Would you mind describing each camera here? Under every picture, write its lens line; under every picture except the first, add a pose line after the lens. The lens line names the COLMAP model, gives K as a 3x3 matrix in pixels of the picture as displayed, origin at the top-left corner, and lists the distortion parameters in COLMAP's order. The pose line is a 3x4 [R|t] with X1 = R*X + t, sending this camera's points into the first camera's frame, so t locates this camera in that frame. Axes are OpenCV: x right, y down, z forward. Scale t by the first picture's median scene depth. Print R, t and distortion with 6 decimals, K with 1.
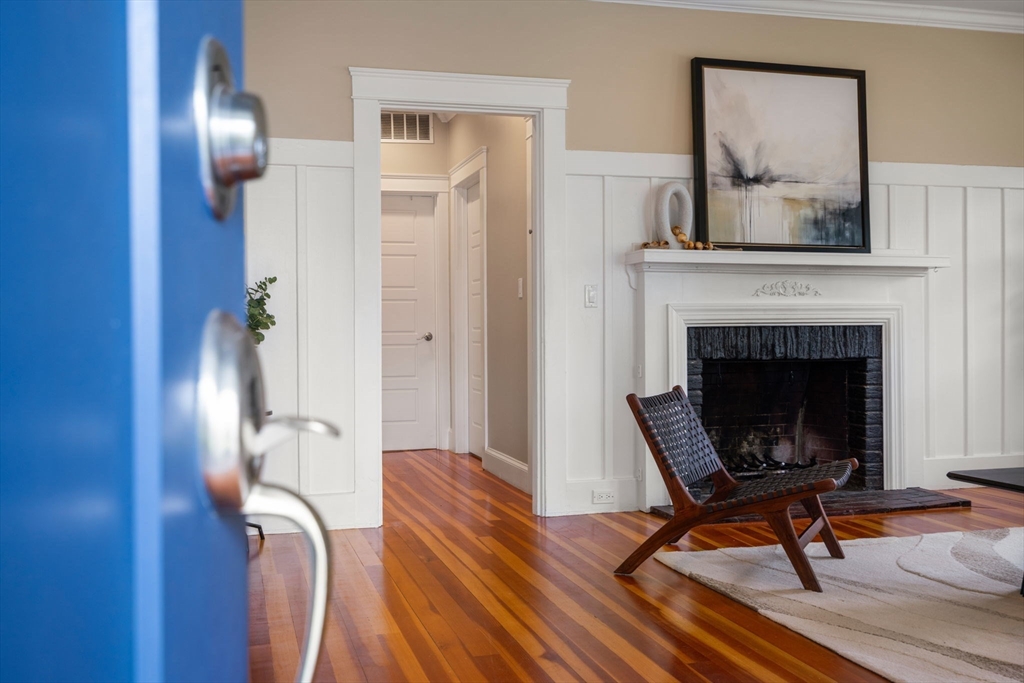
lens RADIAL K [[1009.8, 0, 512.0], [0, 1009.8, 341.5], [0, 0, 1]] dist [0.005026, 0.005158]
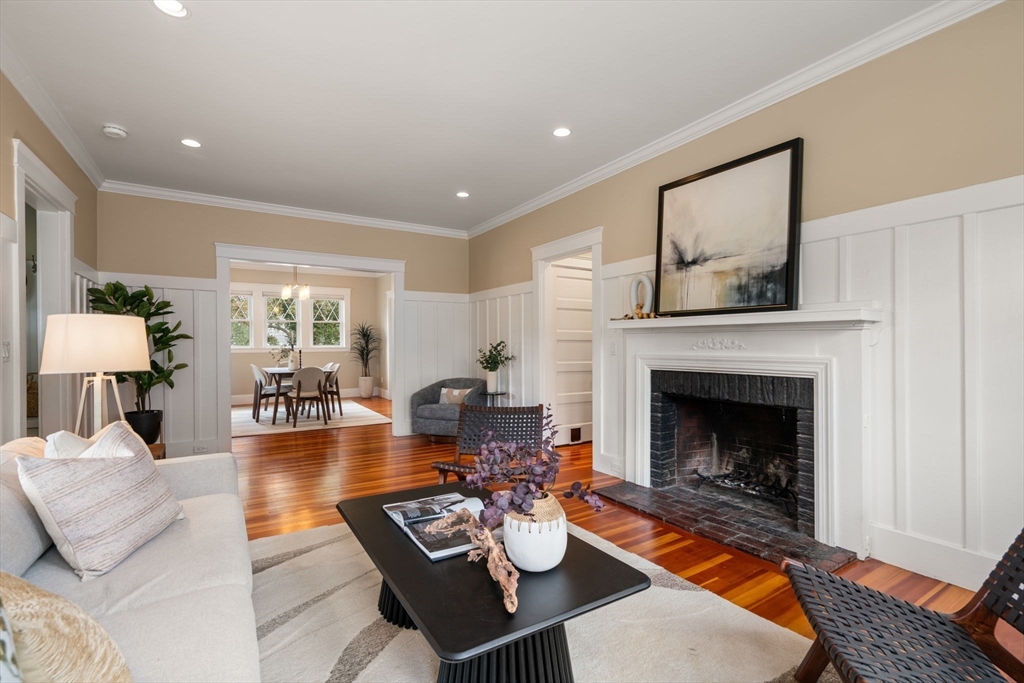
lens RADIAL K [[465.5, 0, 512.0], [0, 465.5, 341.5], [0, 0, 1]] dist [0.000827, 0.000199]
pose [[0.290505, 0.000668, -0.956873, 0.747944], [-0.005436, 0.999985, -0.000952, -0.052636], [0.956858, 0.005478, 0.290505, 0.583537]]
